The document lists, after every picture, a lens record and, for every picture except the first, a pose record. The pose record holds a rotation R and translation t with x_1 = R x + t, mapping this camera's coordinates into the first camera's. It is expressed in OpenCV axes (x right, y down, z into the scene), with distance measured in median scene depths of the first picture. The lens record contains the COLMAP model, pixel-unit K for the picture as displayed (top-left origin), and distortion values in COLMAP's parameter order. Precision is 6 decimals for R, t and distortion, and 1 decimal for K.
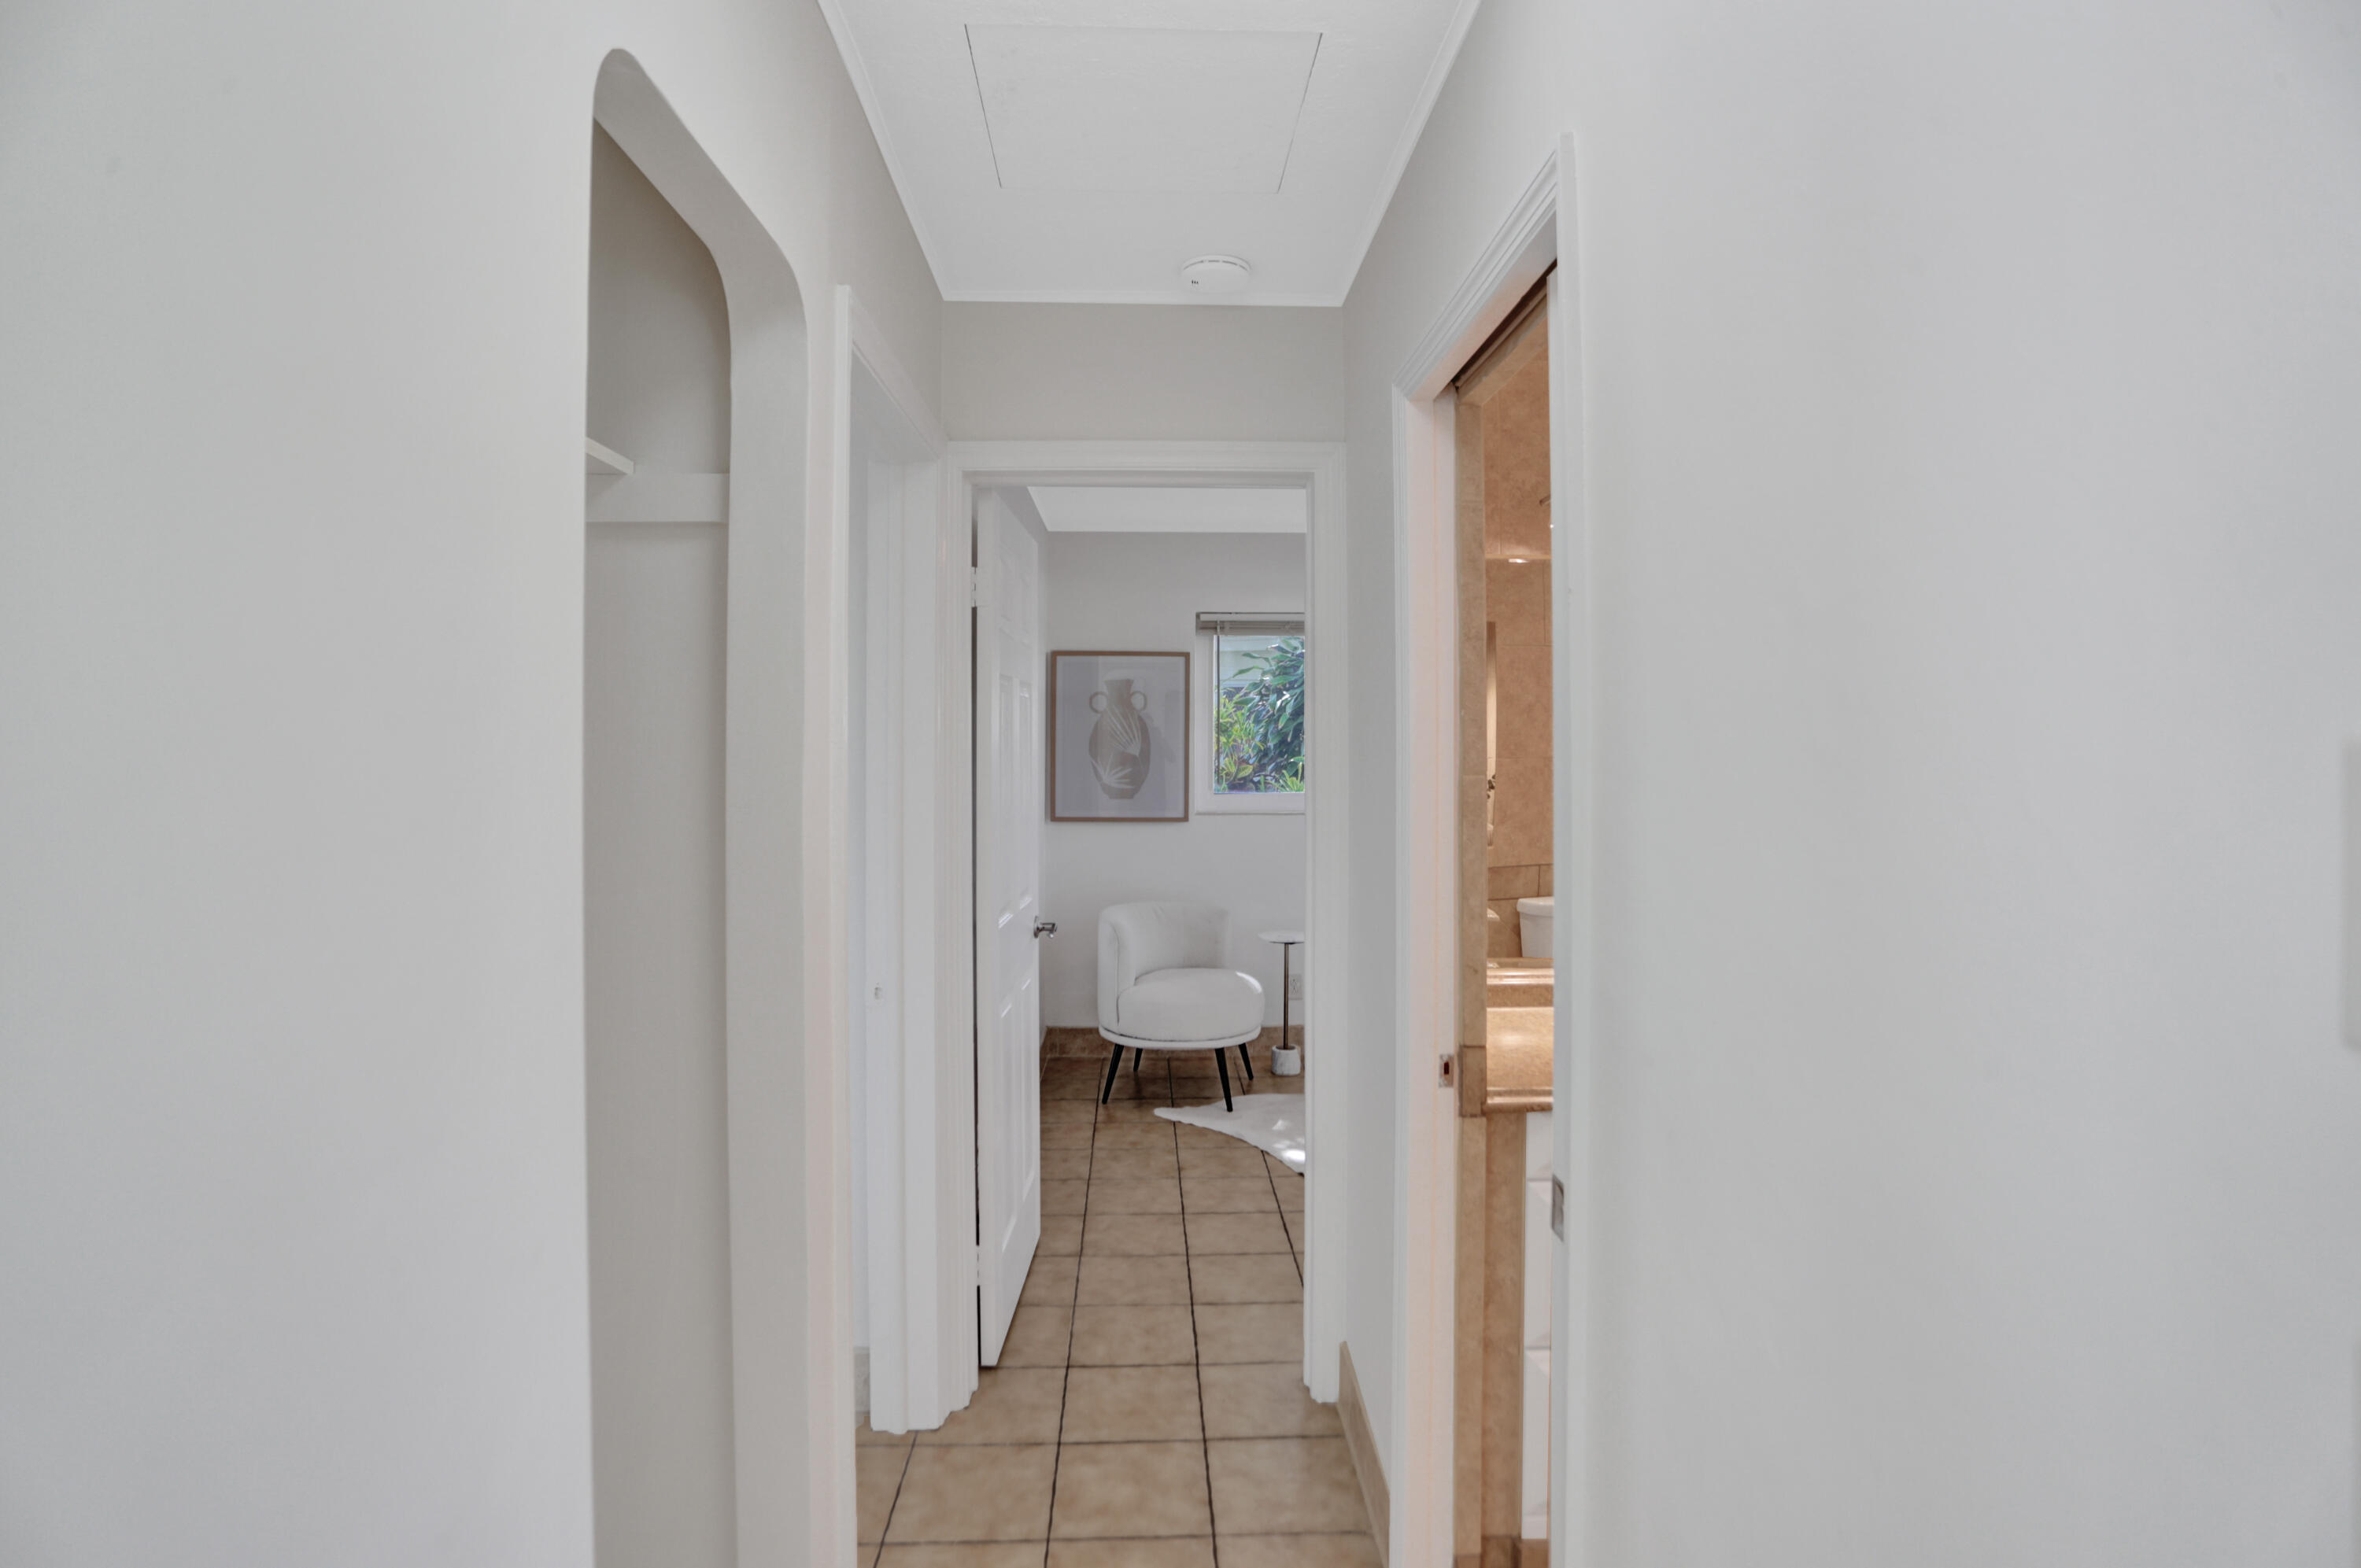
lens RADIAL K [[1191.8, 0, 1175.8], [0, 1191.8, 773.9], [0, 0, 1]] dist [-0.072300, 0.039445]
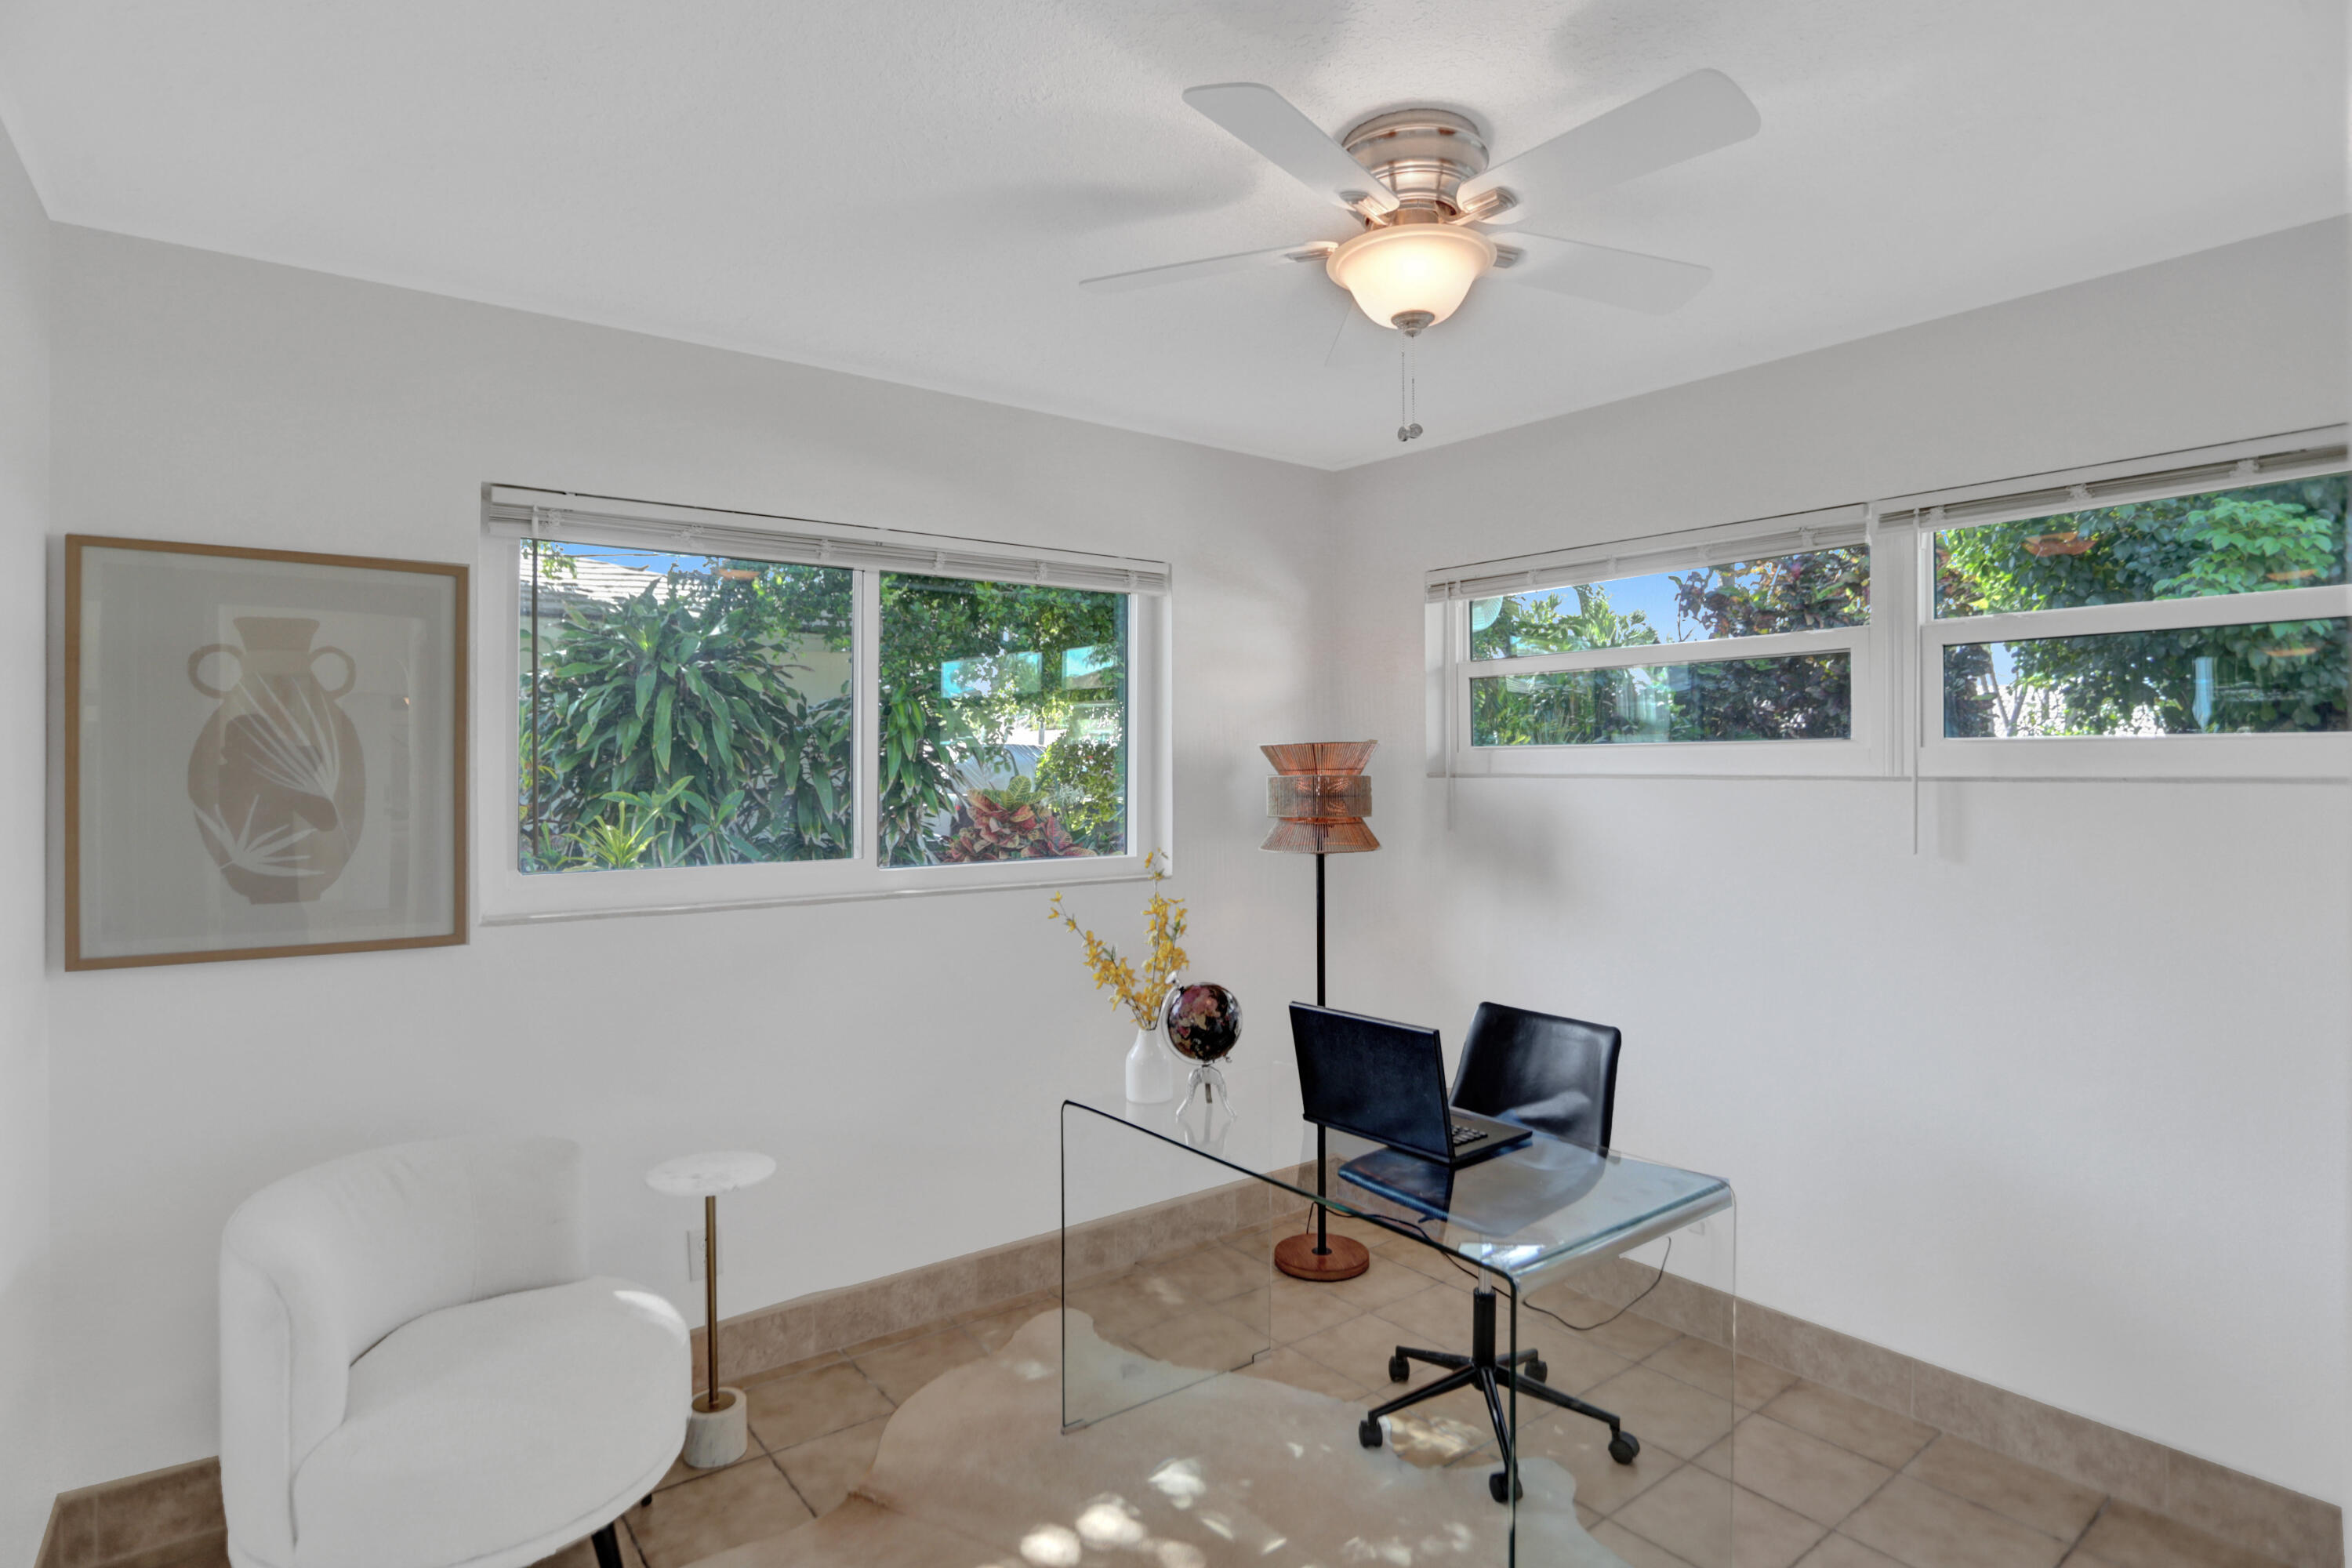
lens RADIAL K [[1187.5, 0, 1171.3], [0, 1187.5, 773.9], [0, 0, 1]] dist [-0.072300, 0.039445]
pose [[0.813023, 0.001816, 0.582229, -0.027276], [0.012977, 0.999690, -0.021239, -0.009648], [-0.582087, 0.024823, 0.812747, 0.476805]]
